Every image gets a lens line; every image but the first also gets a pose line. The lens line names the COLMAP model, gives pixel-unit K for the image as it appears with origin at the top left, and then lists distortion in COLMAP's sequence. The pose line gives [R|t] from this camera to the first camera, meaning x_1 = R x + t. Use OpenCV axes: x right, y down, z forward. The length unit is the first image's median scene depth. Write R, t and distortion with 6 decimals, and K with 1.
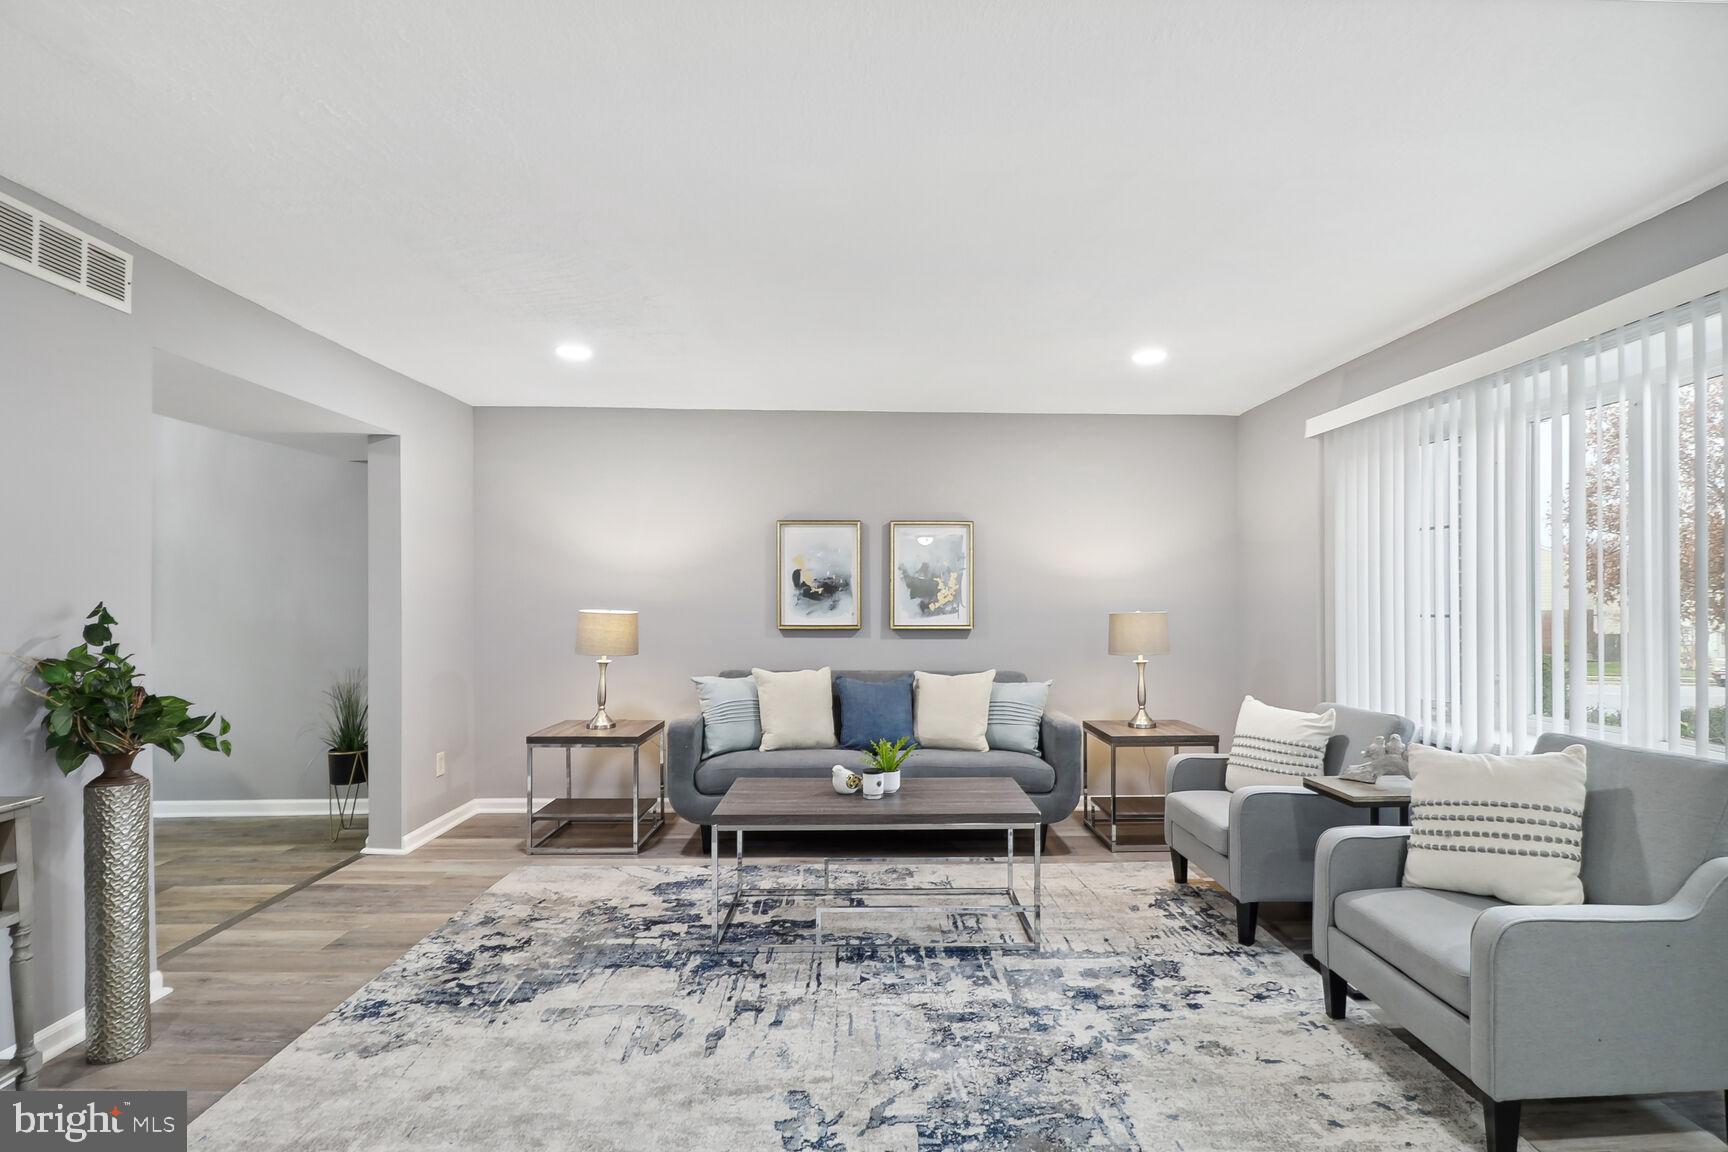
lens RADIAL K [[826.0, 0, 886.5], [0, 826.0, 595.1], [0, 0, 1]] dist [-0.006249, 0.001094]
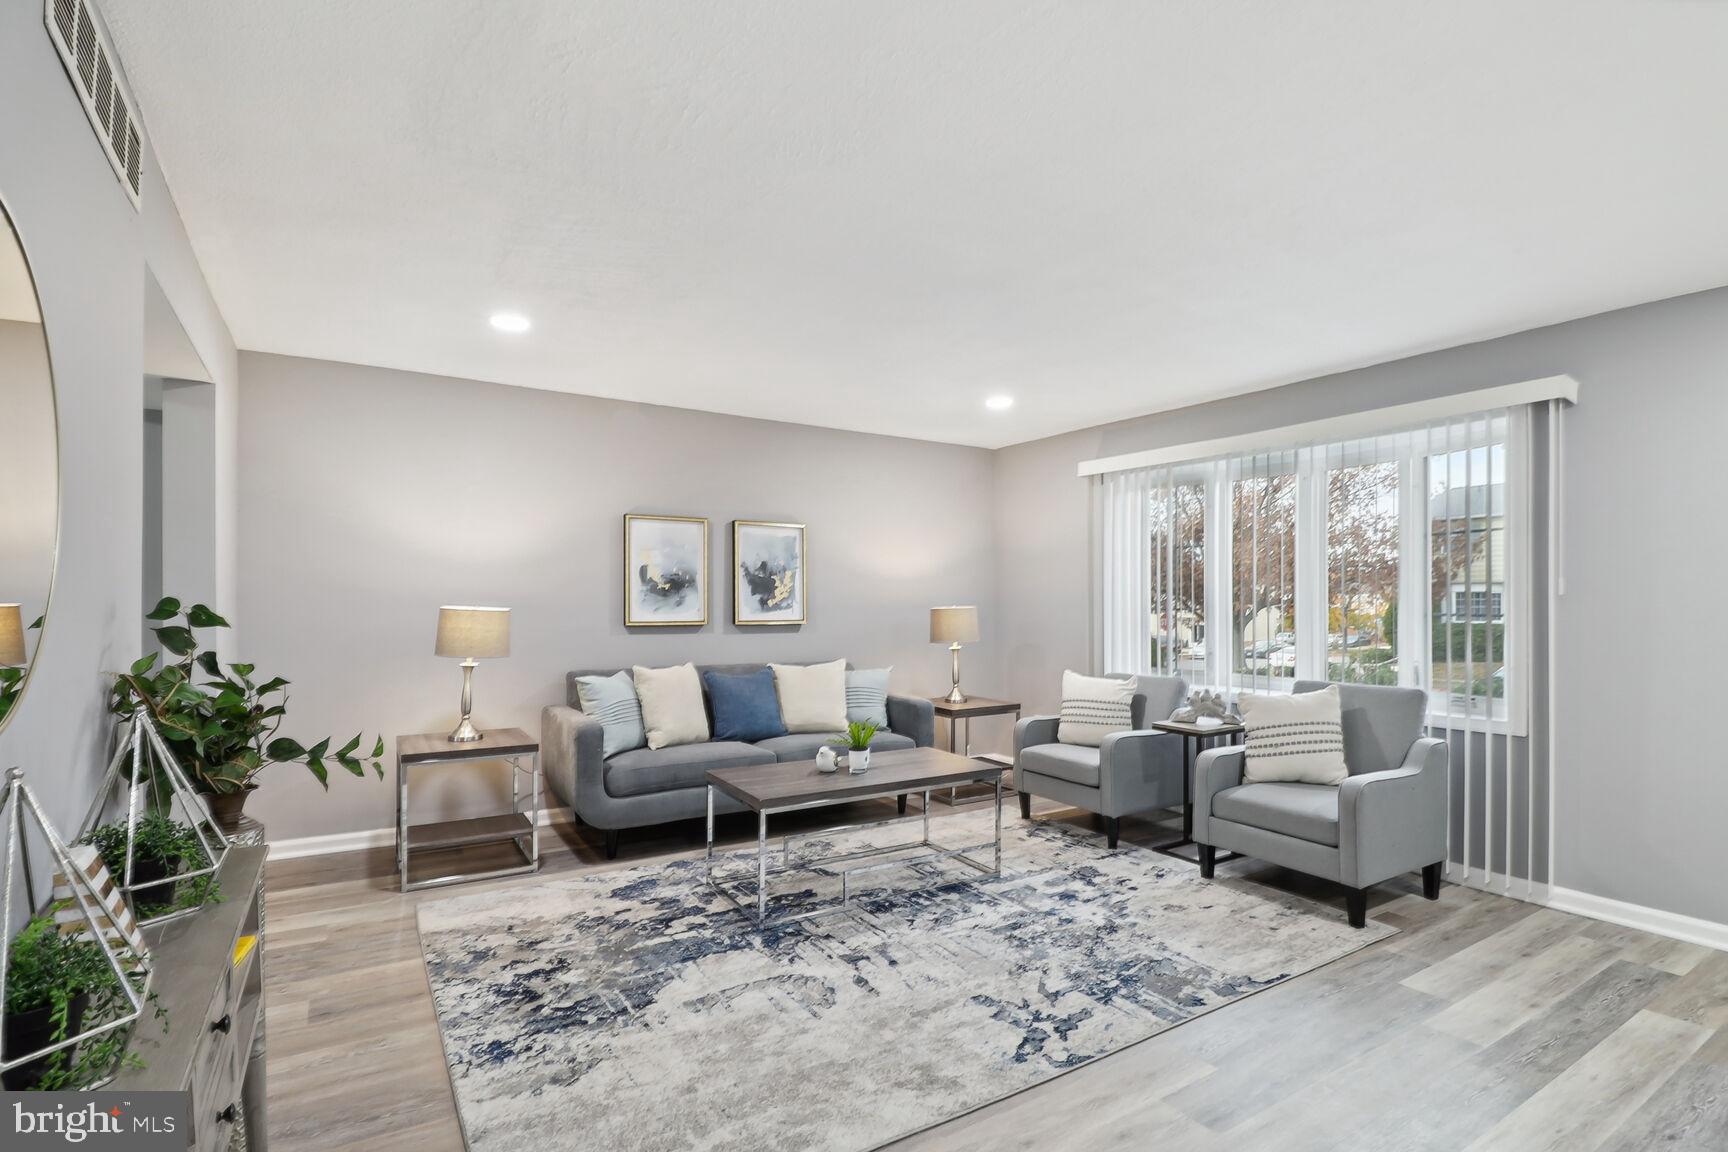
lens RADIAL K [[826.0, 0, 894.7], [0, 826.0, 594.8], [0, 0, 1]] dist [-0.006249, 0.001094]
pose [[0.860809, 0.003412, 0.508917, -0.503442], [-0.005993, 0.999976, 0.003434, -0.001371], [-0.508893, -0.006006, 0.860809, 0.002781]]
